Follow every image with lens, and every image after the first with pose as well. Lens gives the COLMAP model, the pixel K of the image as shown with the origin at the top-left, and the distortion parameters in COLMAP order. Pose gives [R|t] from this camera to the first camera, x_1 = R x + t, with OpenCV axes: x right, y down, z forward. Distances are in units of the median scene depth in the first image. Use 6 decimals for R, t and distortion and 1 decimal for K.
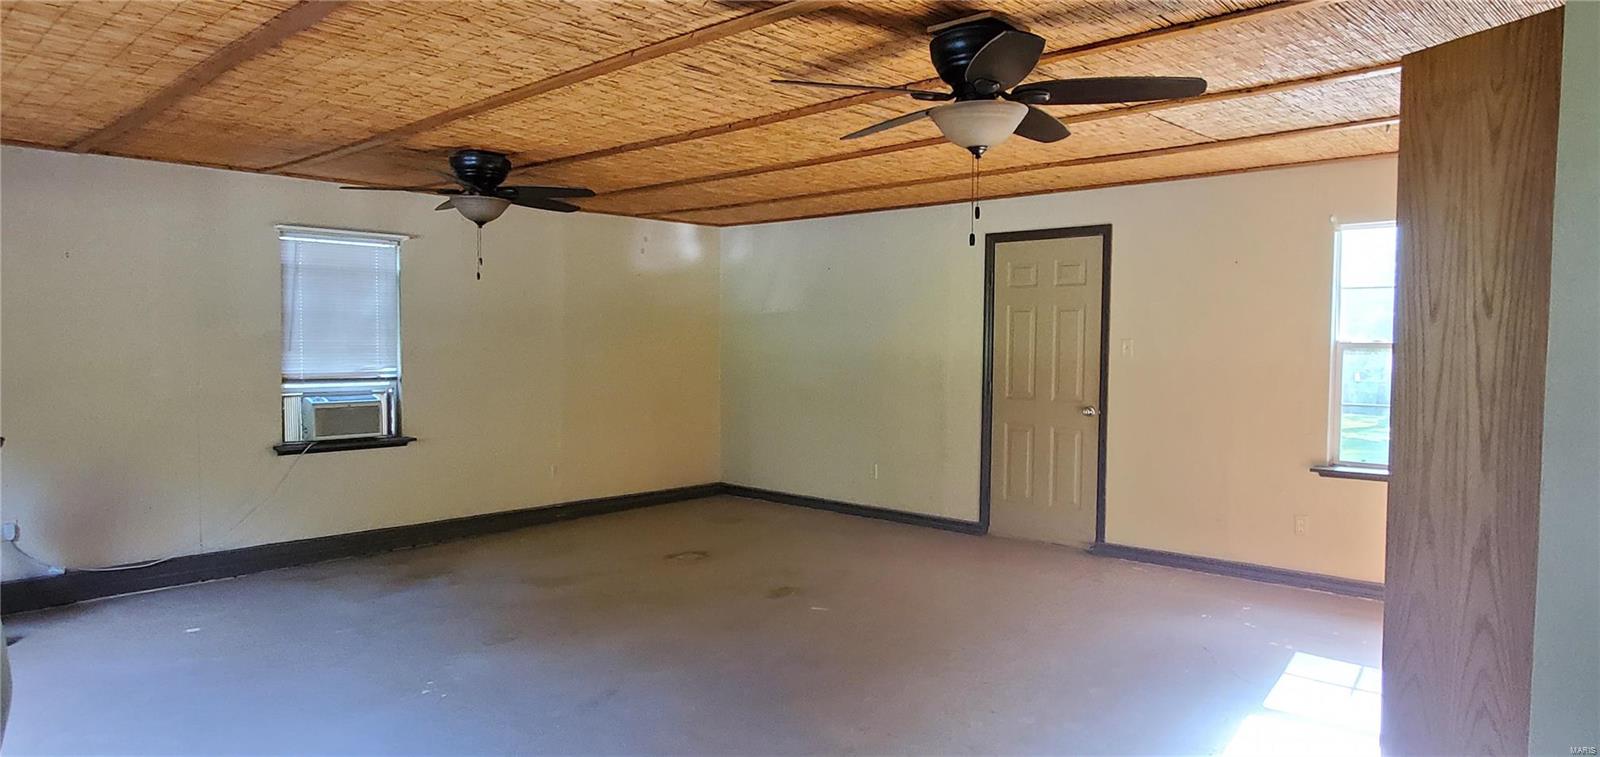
lens RADIAL K [[929.3, 0, 800.0], [0, 929.3, 378.5], [0, 0, 1]] dist [0.005059, -0.014953]
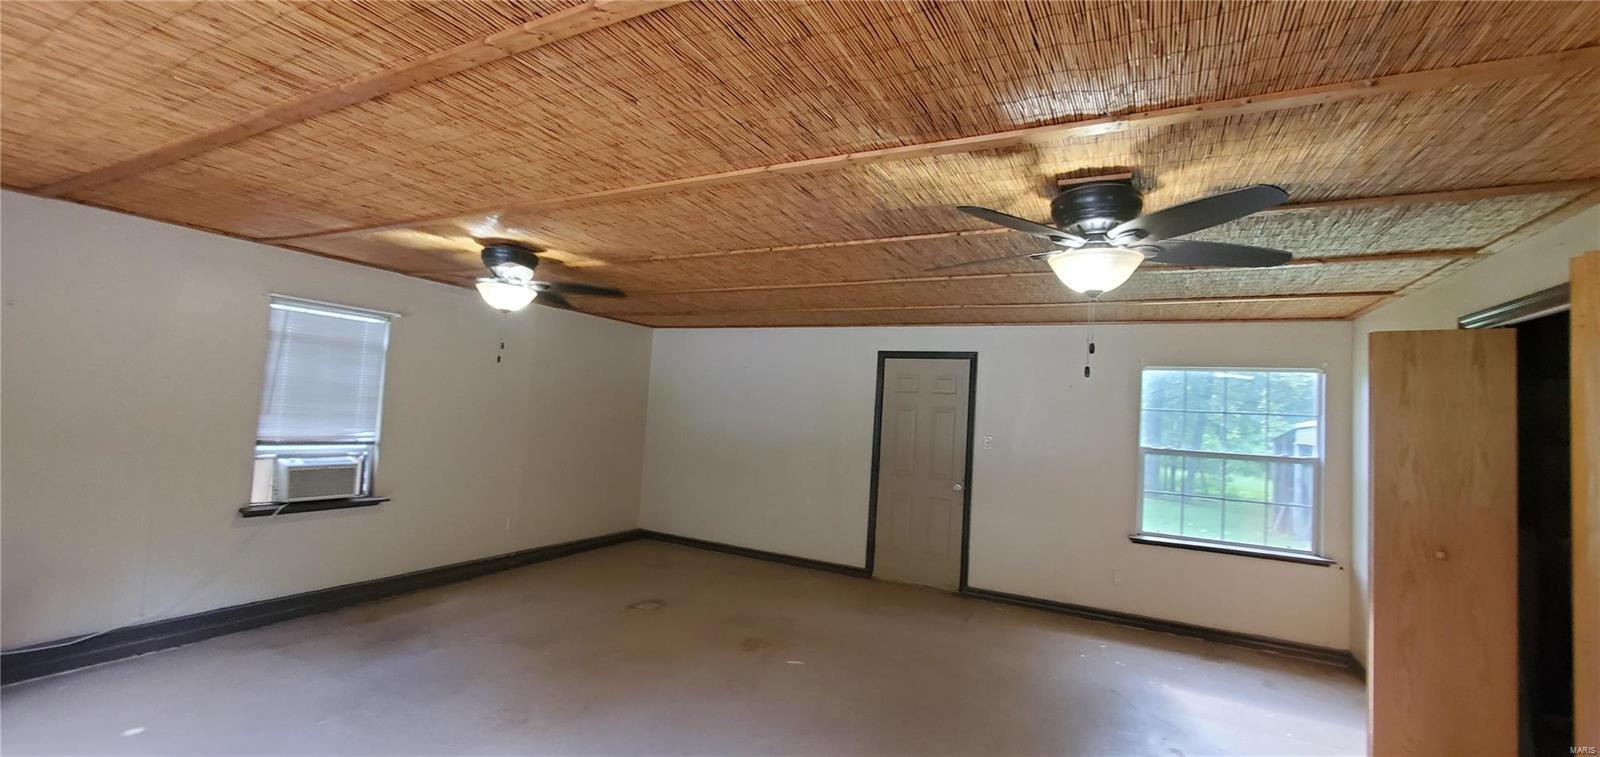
lens RADIAL K [[634.3, 0, 804.7], [0, 634.3, 385.9], [0, 0, 1]] dist [0.005929, -0.004038]
pose [[0.965333, 0.061473, 0.253680, -0.150668], [-0.040660, 0.995423, -0.086492, -0.023748], [-0.257835, 0.073179, 0.963414, 0.159831]]
